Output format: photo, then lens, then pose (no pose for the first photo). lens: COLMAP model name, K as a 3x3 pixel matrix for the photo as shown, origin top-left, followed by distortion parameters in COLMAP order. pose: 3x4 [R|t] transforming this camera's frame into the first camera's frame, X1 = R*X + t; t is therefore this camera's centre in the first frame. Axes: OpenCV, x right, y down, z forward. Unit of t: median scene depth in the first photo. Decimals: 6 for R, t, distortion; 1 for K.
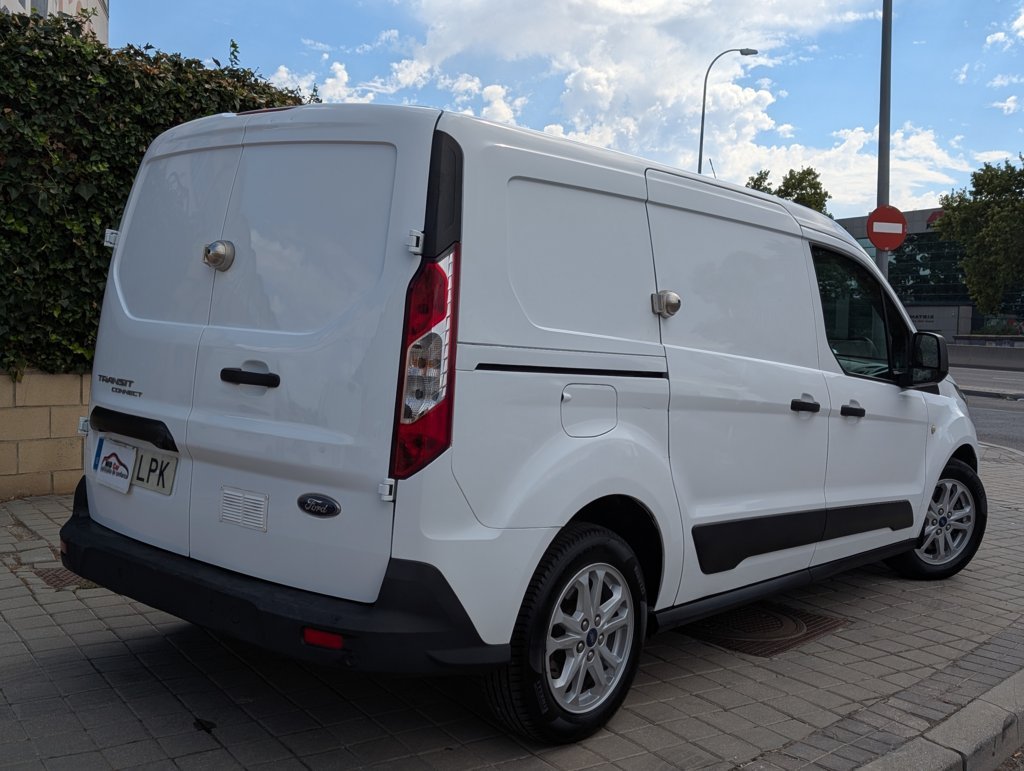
lens RADIAL K [[1182.6, 0, 512.0], [0, 1182.6, 385.5], [0, 0, 1]] dist [0.088387, -0.413355]
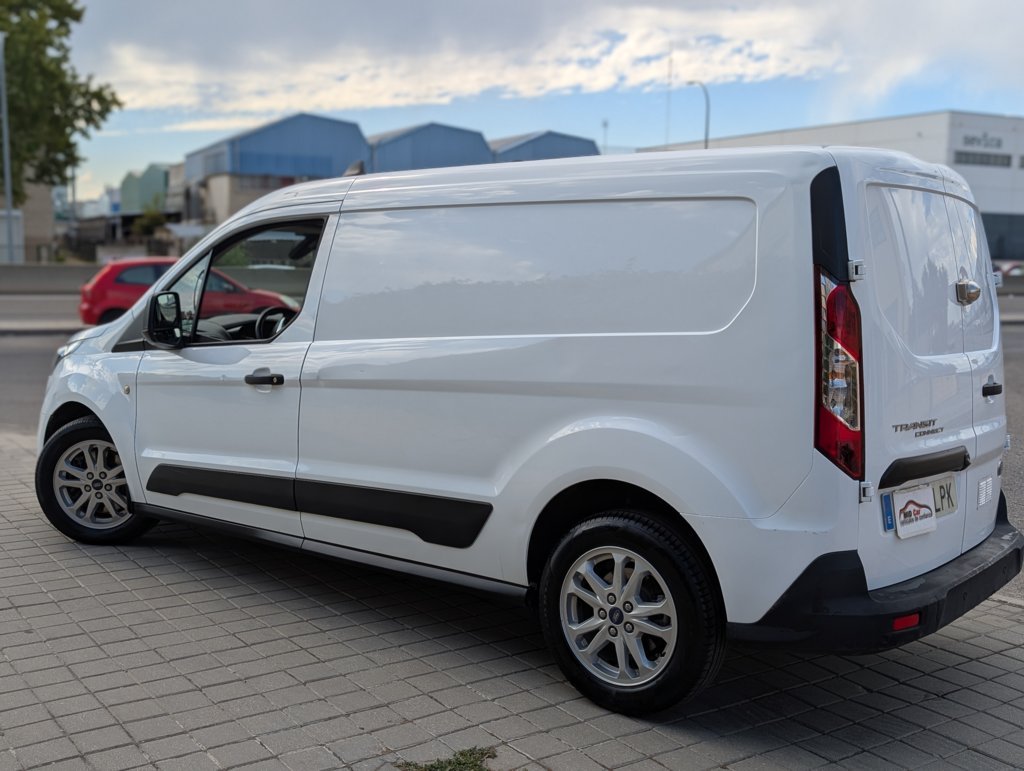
lens RADIAL K [[1182.6, 0, 512.0], [0, 1182.6, 385.5], [0, 0, 1]] dist [0.088387, -0.413355]
pose [[-0.061969, -0.142279, 0.987885, -1.066812], [0.043213, 0.988477, 0.145075, -0.160364], [-0.997142, 0.051679, -0.055107, 1.169101]]
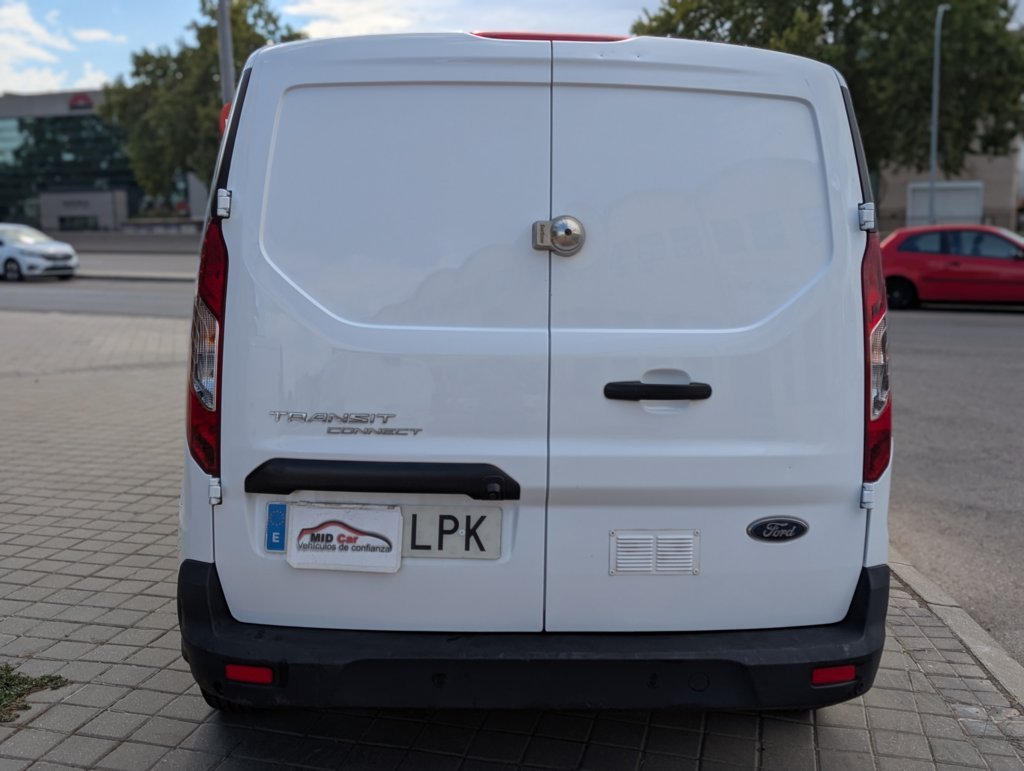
lens RADIAL K [[1182.6, 0, 512.0], [0, 1182.6, 385.5], [0, 0, 1]] dist [0.088387, -0.413355]
pose [[0.714769, -0.139042, 0.685399, -0.619092], [0.067259, 0.989161, 0.130523, -0.089408], [-0.696119, -0.047194, 0.716374, 0.370475]]
